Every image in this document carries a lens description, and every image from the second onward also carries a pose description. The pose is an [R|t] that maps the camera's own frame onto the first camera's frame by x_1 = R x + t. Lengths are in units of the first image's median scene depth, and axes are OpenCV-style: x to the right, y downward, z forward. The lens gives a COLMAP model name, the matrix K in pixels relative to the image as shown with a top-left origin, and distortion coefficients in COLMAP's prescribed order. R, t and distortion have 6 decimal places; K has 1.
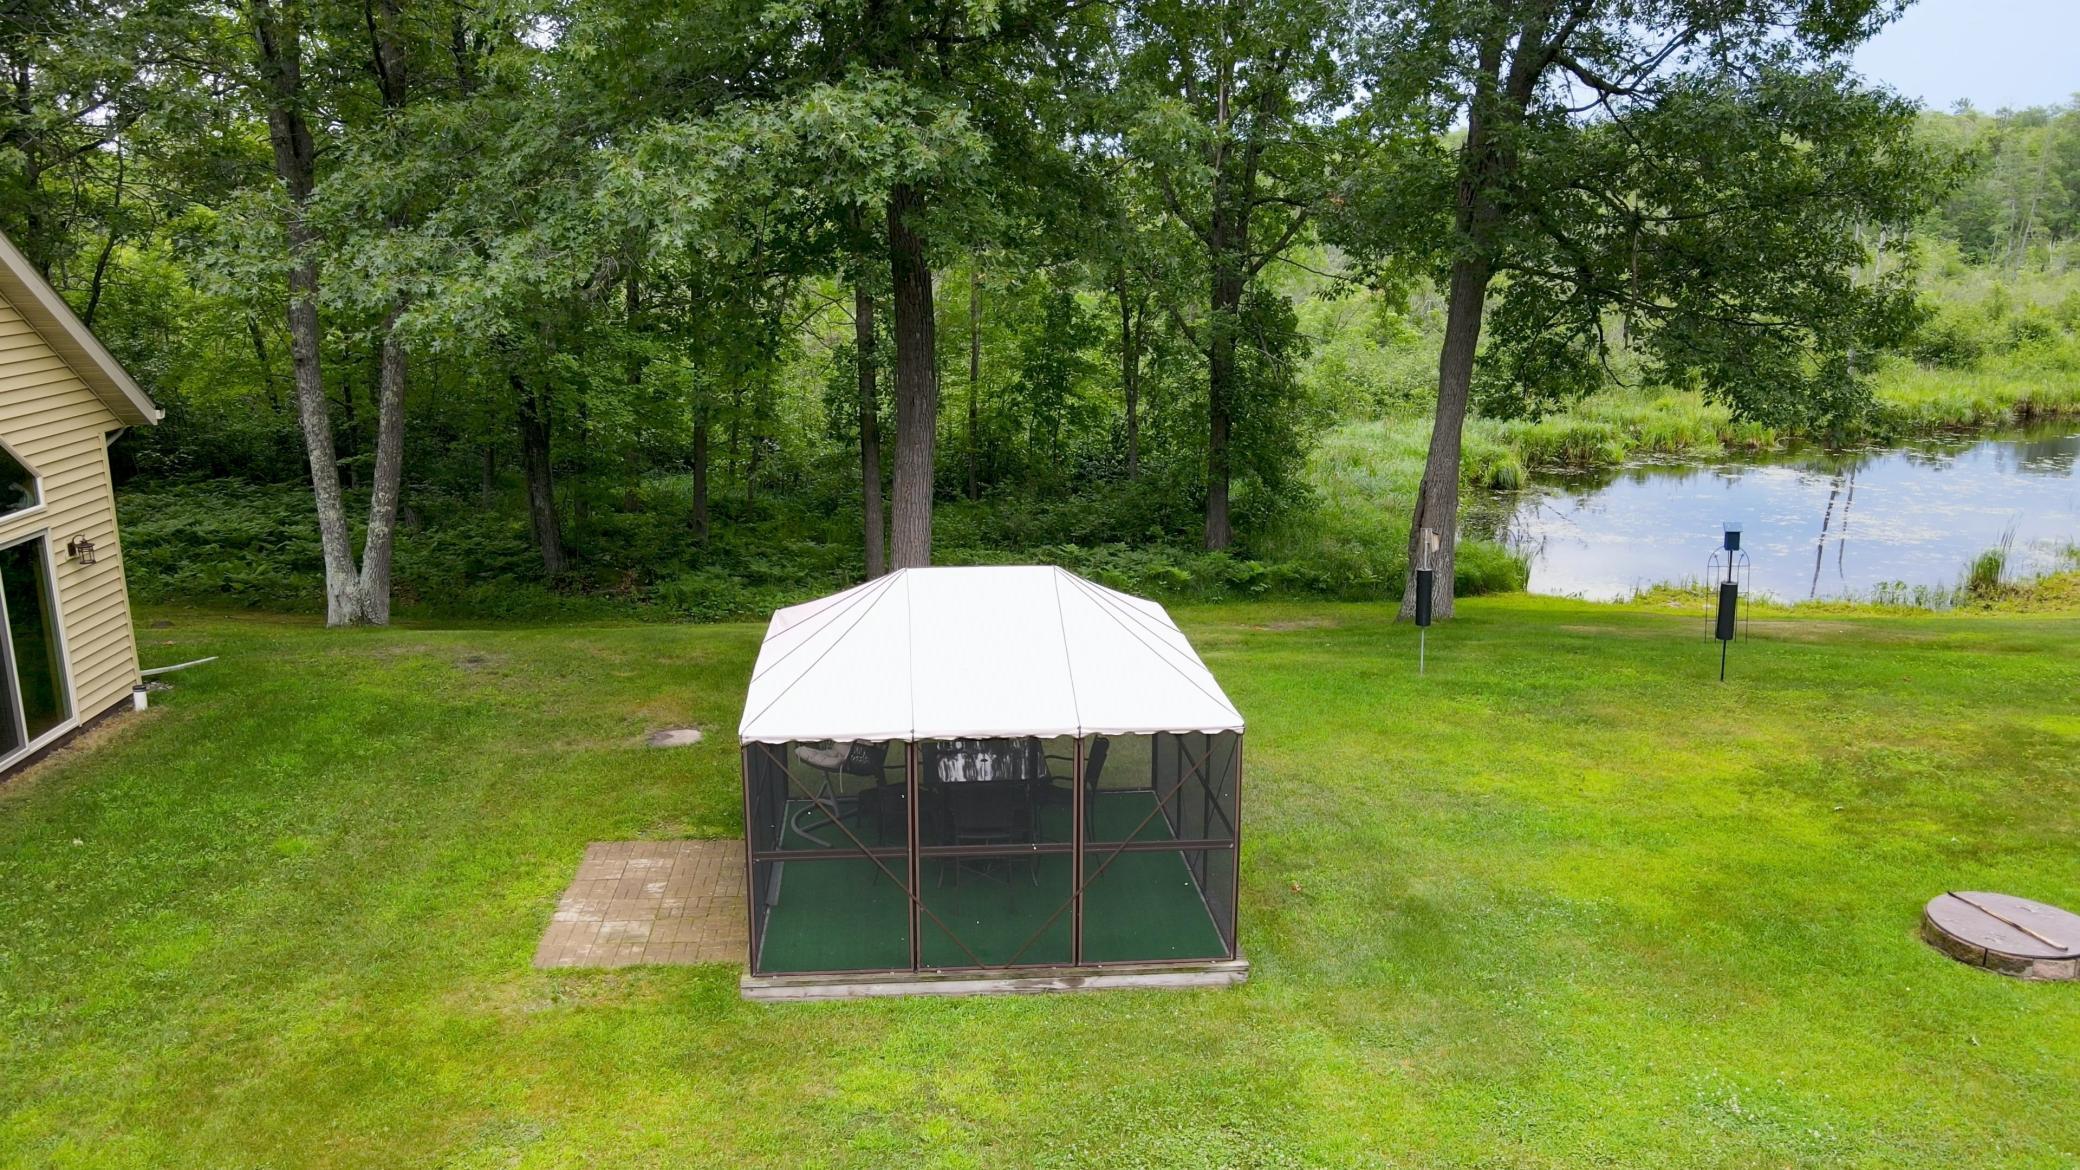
lens RADIAL K [[1531.3, 0, 1035.3], [0, 1531.3, 583.6], [0, 0, 1]] dist [0.023229, -0.012966]
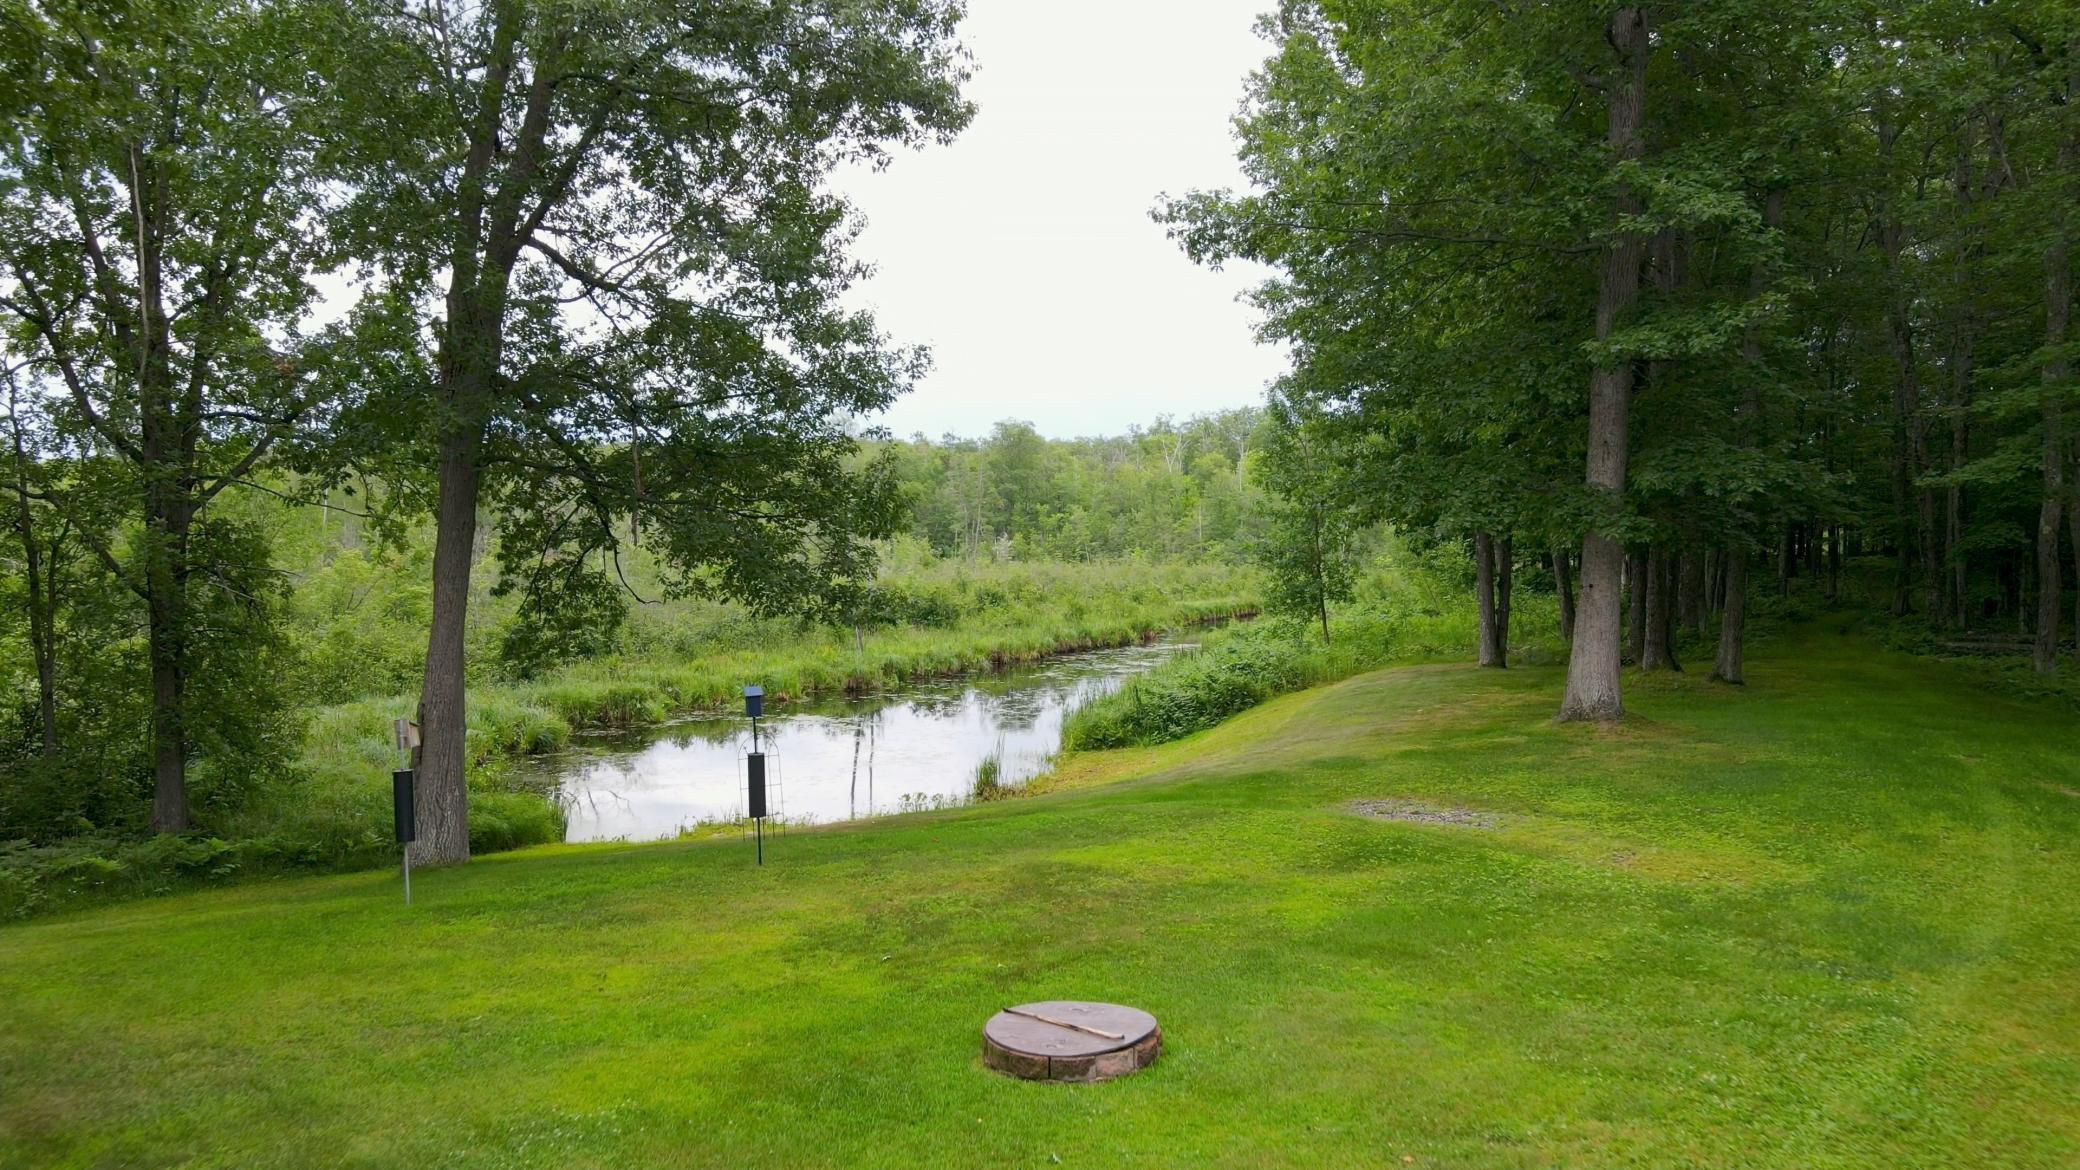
lens RADIAL K [[1531.3, 0, 1038.3], [0, 1531.3, 584.6], [0, 0, 1]] dist [0.023229, -0.012966]
pose [[0.825579, -0.019658, 0.563944, 0.085048], [0.132506, 0.978202, -0.159884, 0.075239], [-0.548508, 0.206723, 0.810188, 0.163748]]
